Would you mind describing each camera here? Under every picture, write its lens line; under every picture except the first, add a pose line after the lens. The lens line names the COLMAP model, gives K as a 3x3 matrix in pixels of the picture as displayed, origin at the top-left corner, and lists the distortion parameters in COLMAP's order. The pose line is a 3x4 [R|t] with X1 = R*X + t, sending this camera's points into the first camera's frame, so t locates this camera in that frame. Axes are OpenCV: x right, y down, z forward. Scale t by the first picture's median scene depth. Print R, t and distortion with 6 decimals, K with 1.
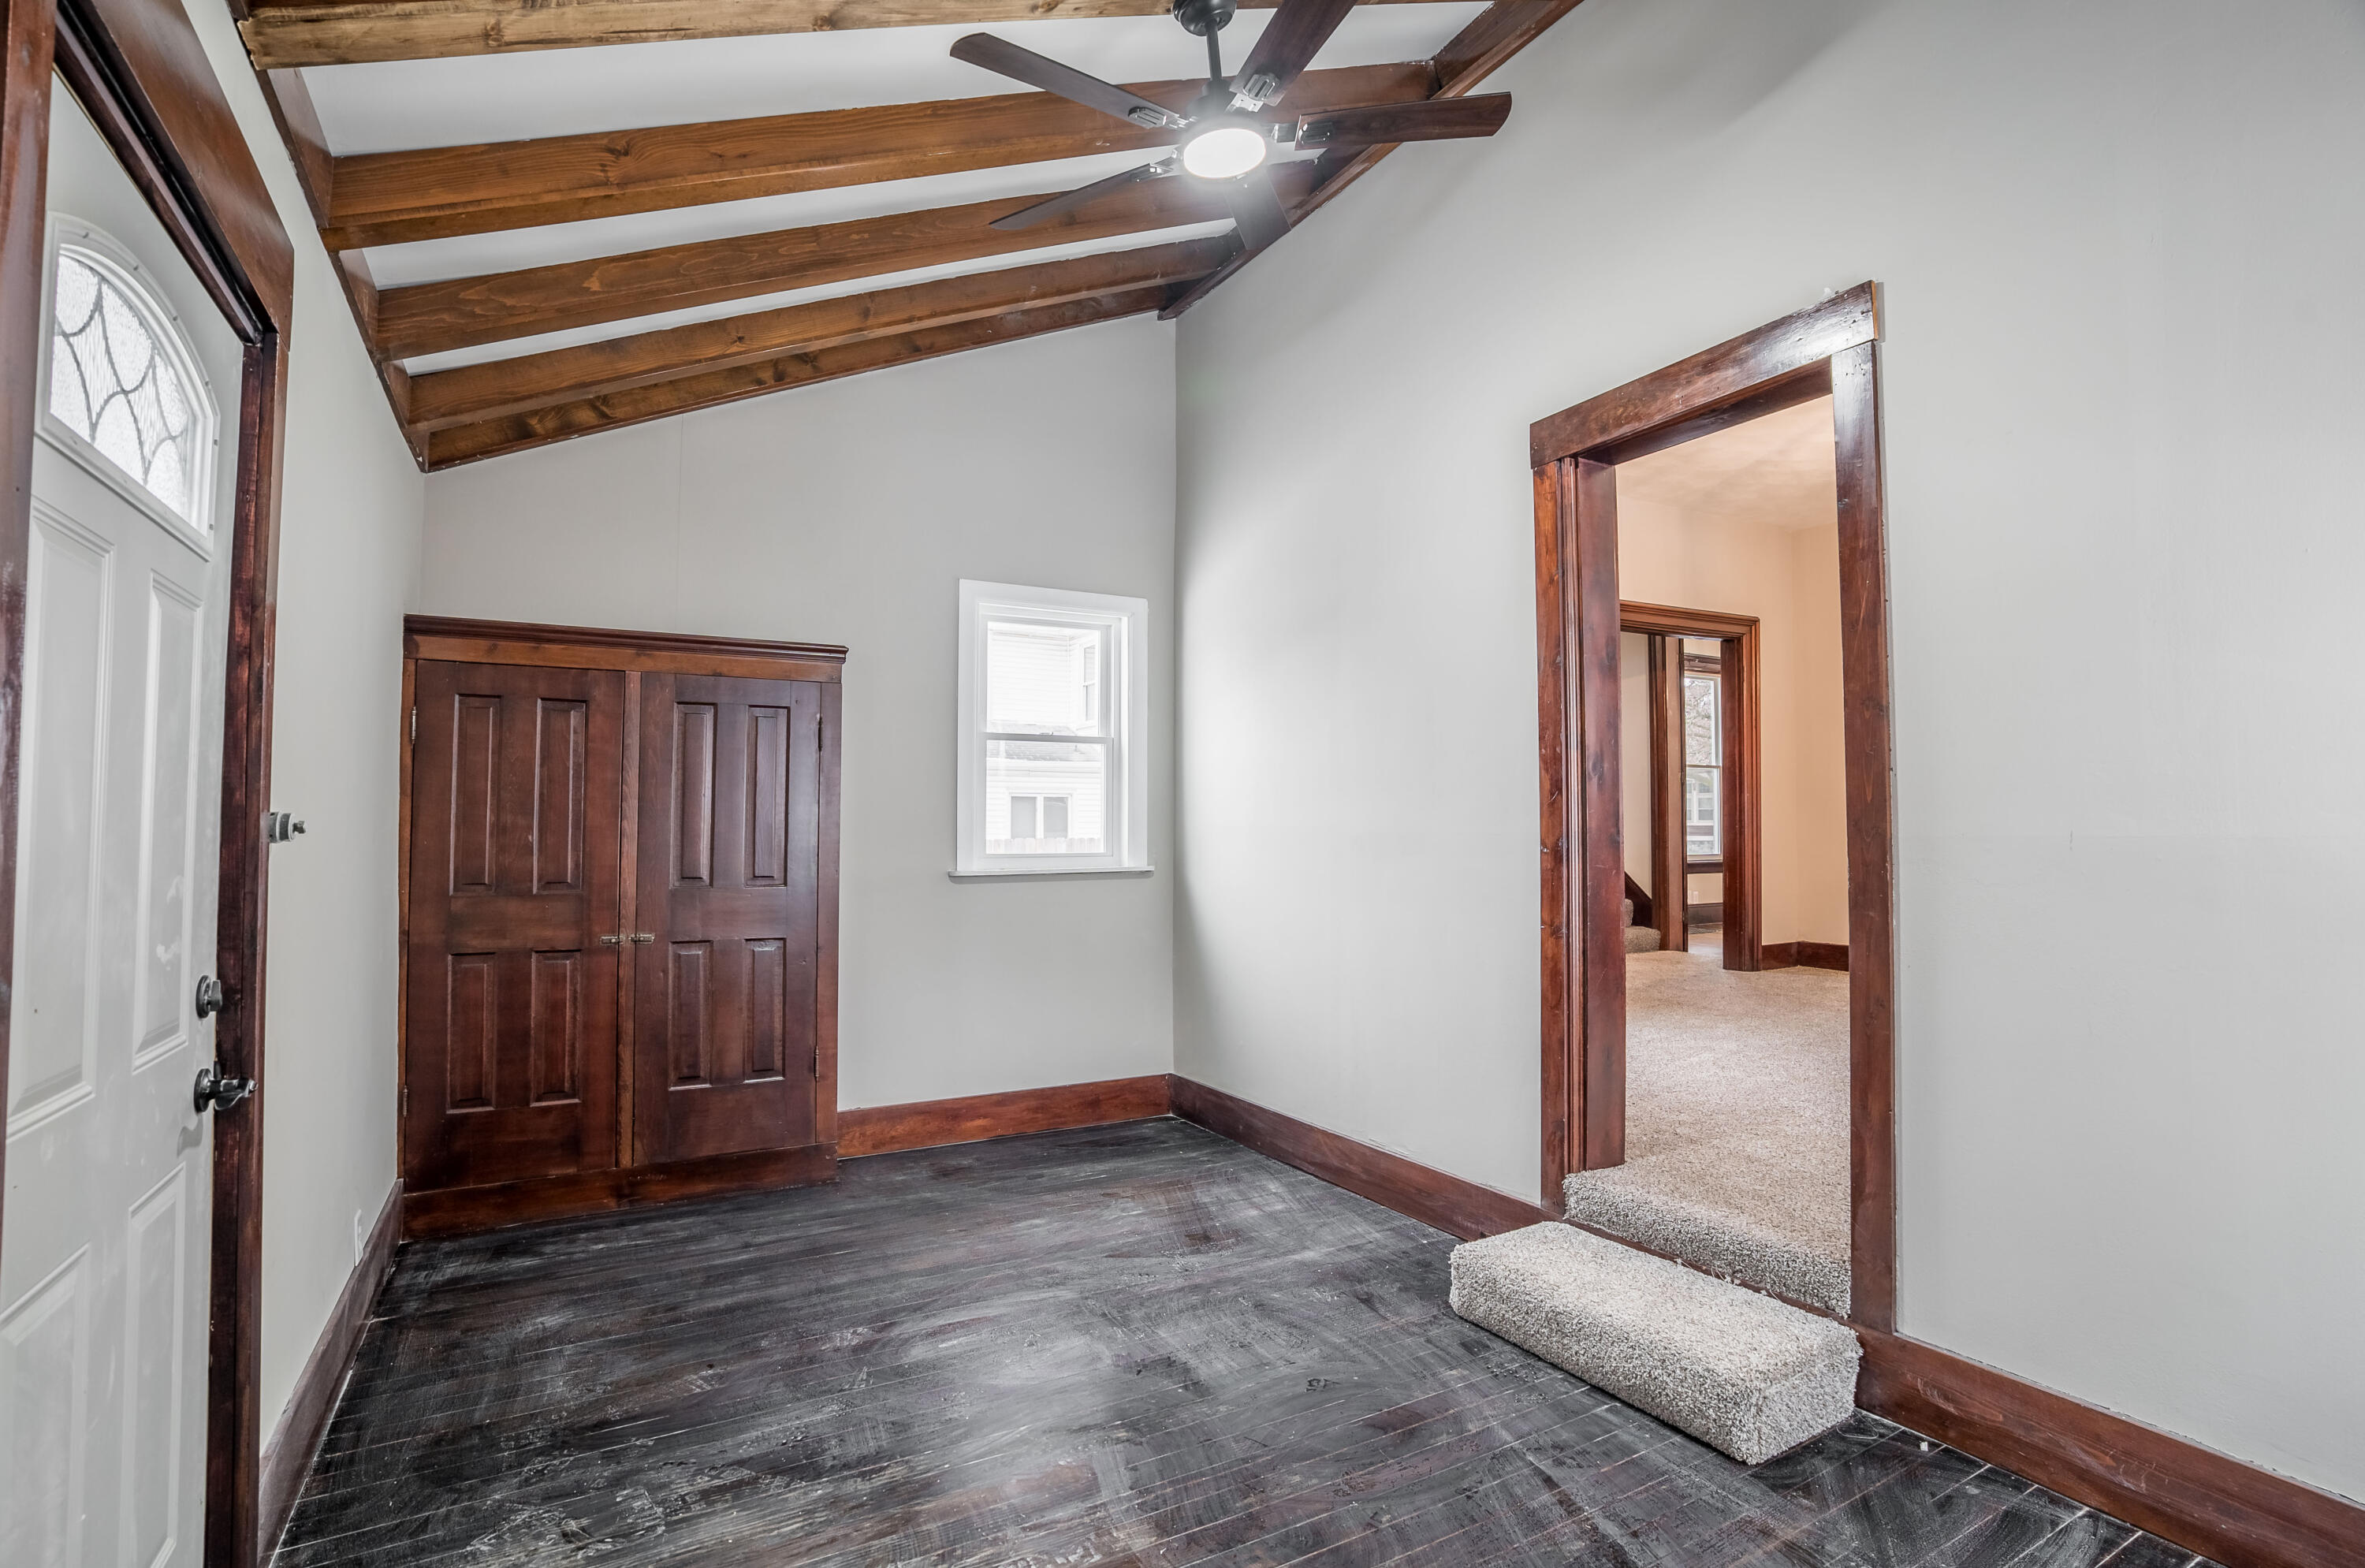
lens RADIAL K [[1116.4, 0, 1179.0], [0, 1116.4, 797.0], [0, 0, 1]] dist [-0.015807, 0.001649]
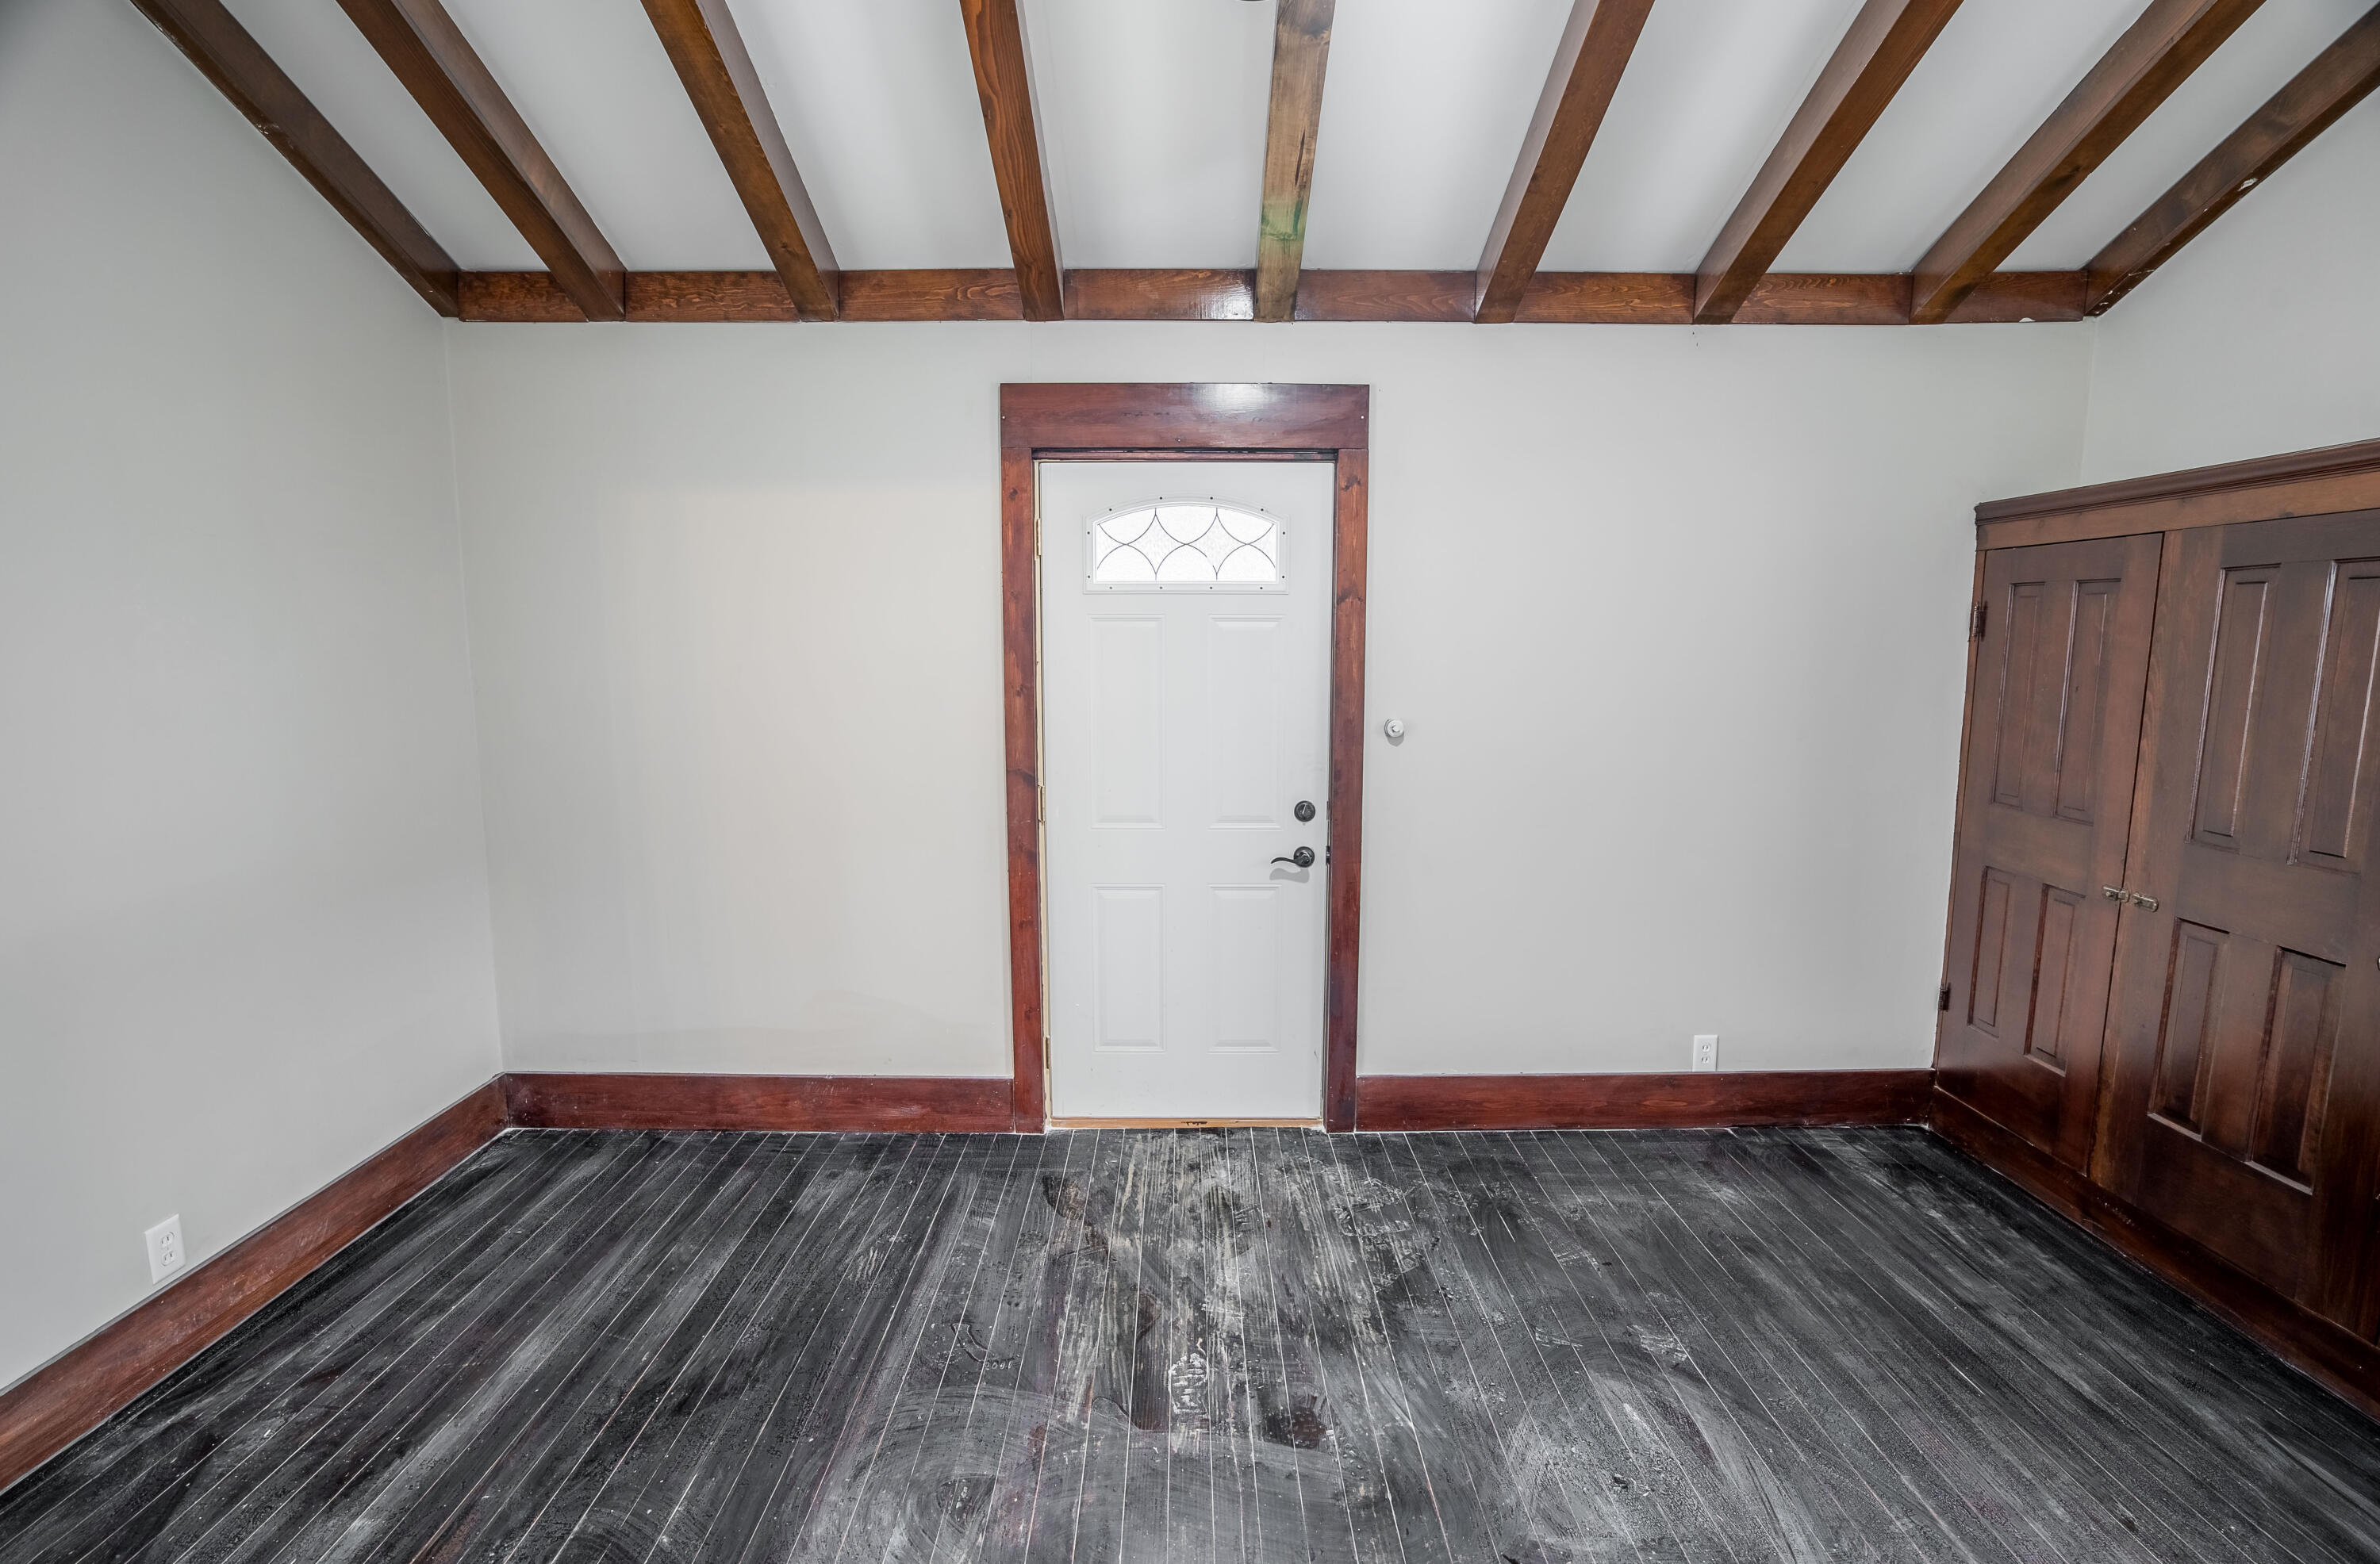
lens RADIAL K [[1093.0, 0, 1187.1], [0, 1093.0, 775.0], [0, 0, 1]] dist [-0.000870, 0.000202]
pose [[-0.464390, 0.115711, -0.878039, 0.549840], [0.028784, 0.992876, 0.115621, -0.072091], [0.885163, 0.028420, -0.464412, 0.982175]]
